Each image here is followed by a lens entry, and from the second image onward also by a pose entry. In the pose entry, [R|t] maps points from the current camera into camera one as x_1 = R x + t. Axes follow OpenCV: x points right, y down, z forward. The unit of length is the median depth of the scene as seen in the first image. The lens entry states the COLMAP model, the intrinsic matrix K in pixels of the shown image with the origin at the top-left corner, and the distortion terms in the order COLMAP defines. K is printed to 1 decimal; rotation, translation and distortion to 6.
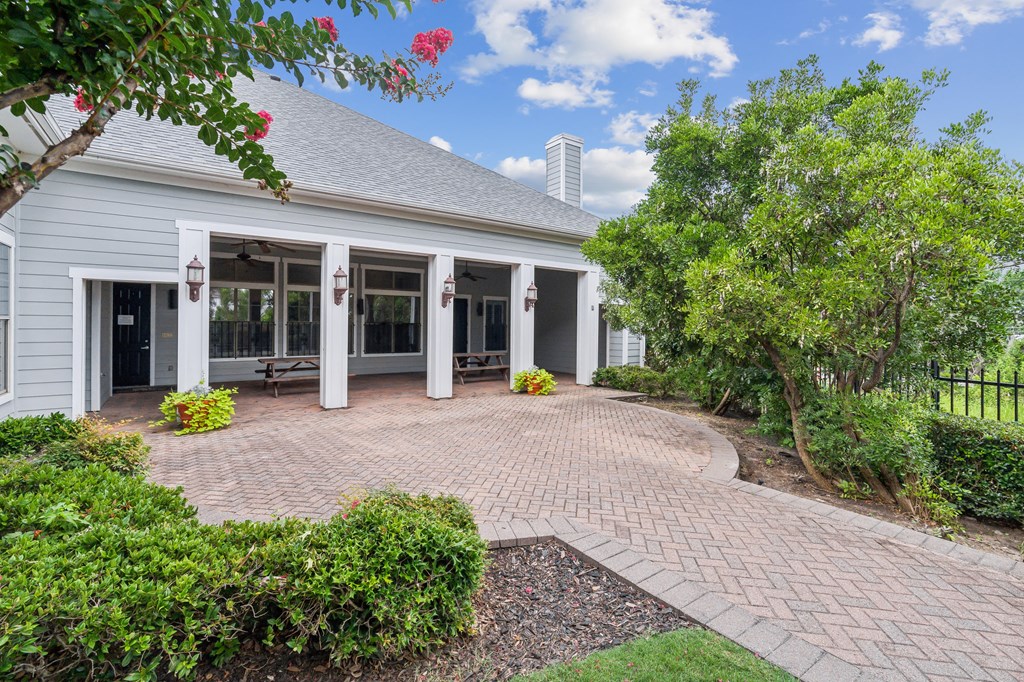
lens RADIAL K [[467.6, 0, 515.6], [0, 467.6, 329.8], [0, 0, 1]] dist [-0.013807, 0.003667]
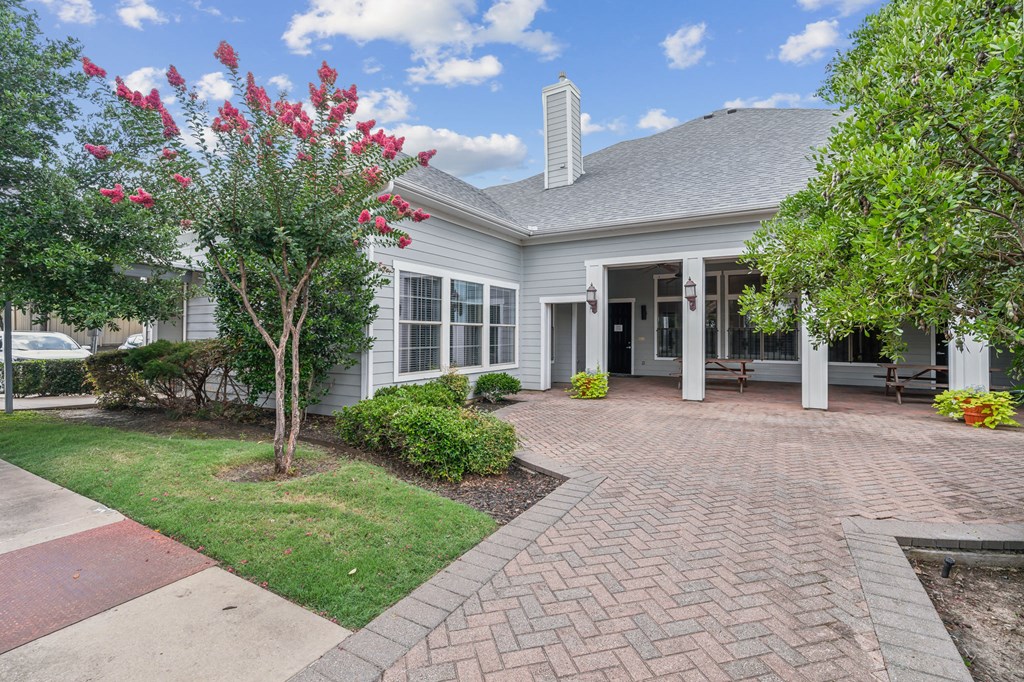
lens RADIAL K [[467.6, 0, 519.0], [0, 467.6, 337.6], [0, 0, 1]] dist [-0.013807, 0.003667]
pose [[0.425854, 0.002948, -0.904787, 0.584313], [-0.008142, 0.999967, -0.000574, 0.019946], [0.904755, 0.007611, 0.425863, 0.141838]]
